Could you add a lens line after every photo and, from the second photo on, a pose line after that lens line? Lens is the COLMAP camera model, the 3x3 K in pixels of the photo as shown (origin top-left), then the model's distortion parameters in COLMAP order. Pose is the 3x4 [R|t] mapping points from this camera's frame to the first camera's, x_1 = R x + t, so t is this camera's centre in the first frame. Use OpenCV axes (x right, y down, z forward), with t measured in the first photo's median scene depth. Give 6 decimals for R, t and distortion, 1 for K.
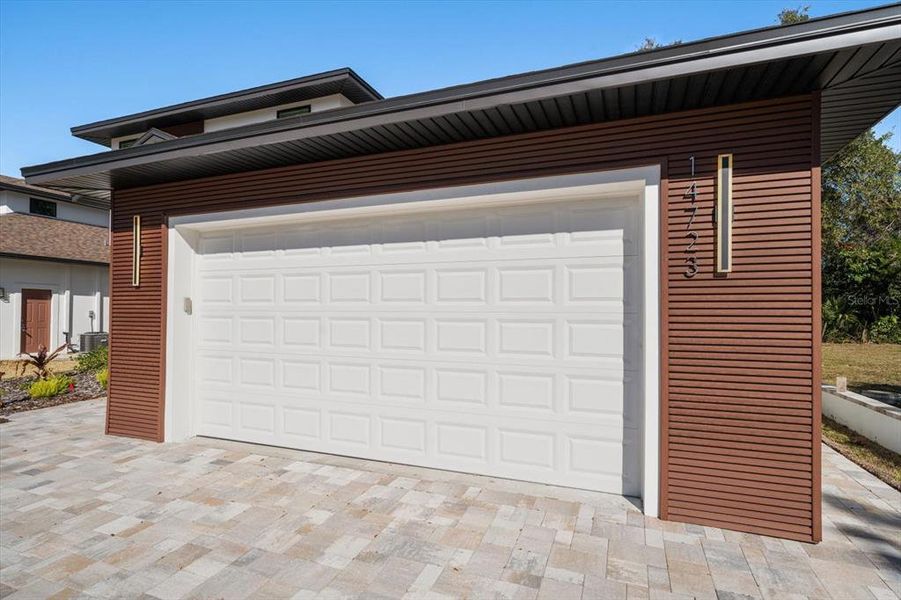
lens RADIAL K [[453.7, 0, 454.4], [0, 453.7, 311.5], [0, 0, 1]] dist [0.000269, -0.000040]
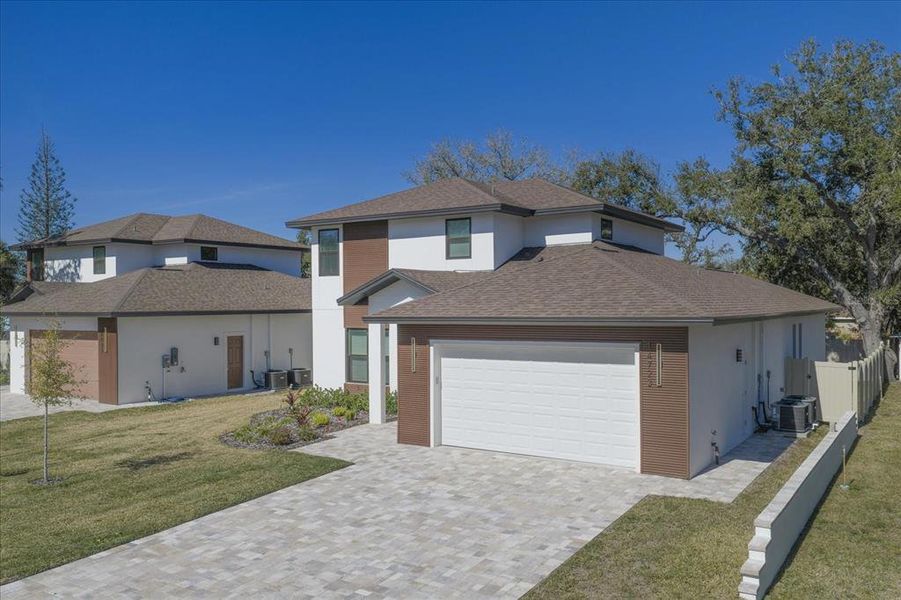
lens RADIAL K [[737.7, 0, 454.1], [0, 737.7, 303.8], [0, 0, 1]] dist [0.010330, -0.004174]
pose [[0.977486, -0.014028, -0.210534, 0.195596], [0.015614, 0.999861, 0.005871, -0.394010], [0.210422, -0.009026, 0.977569, -2.311593]]
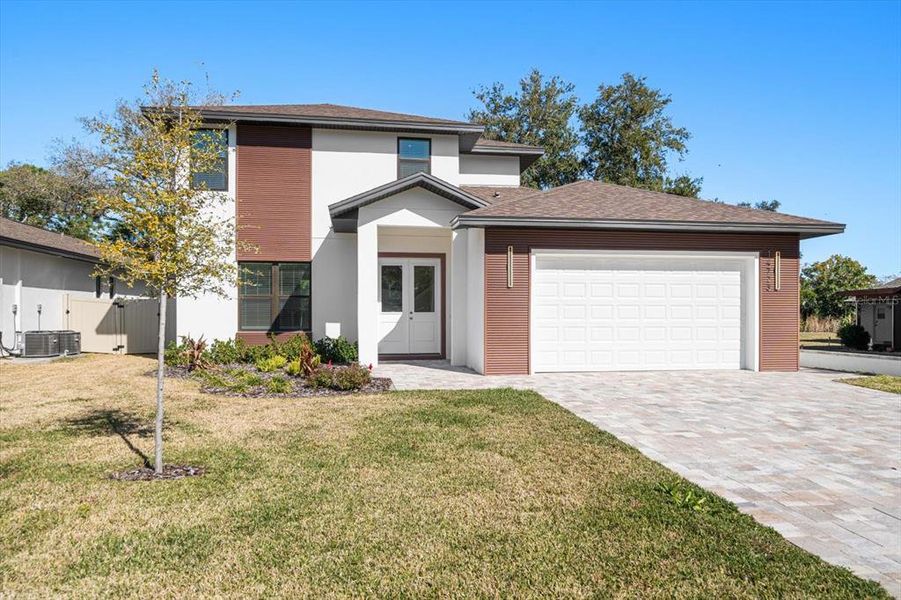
lens RADIAL K [[605.3, 0, 453.7], [0, 605.3, 321.3], [0, 0, 1]] dist [-0.006238, 0.002889]
pose [[0.865500, -0.011371, 0.500780, -2.090548], [0.002548, 0.999829, 0.018299, 0.032305], [-0.500902, -0.014562, 0.865381, -0.911087]]
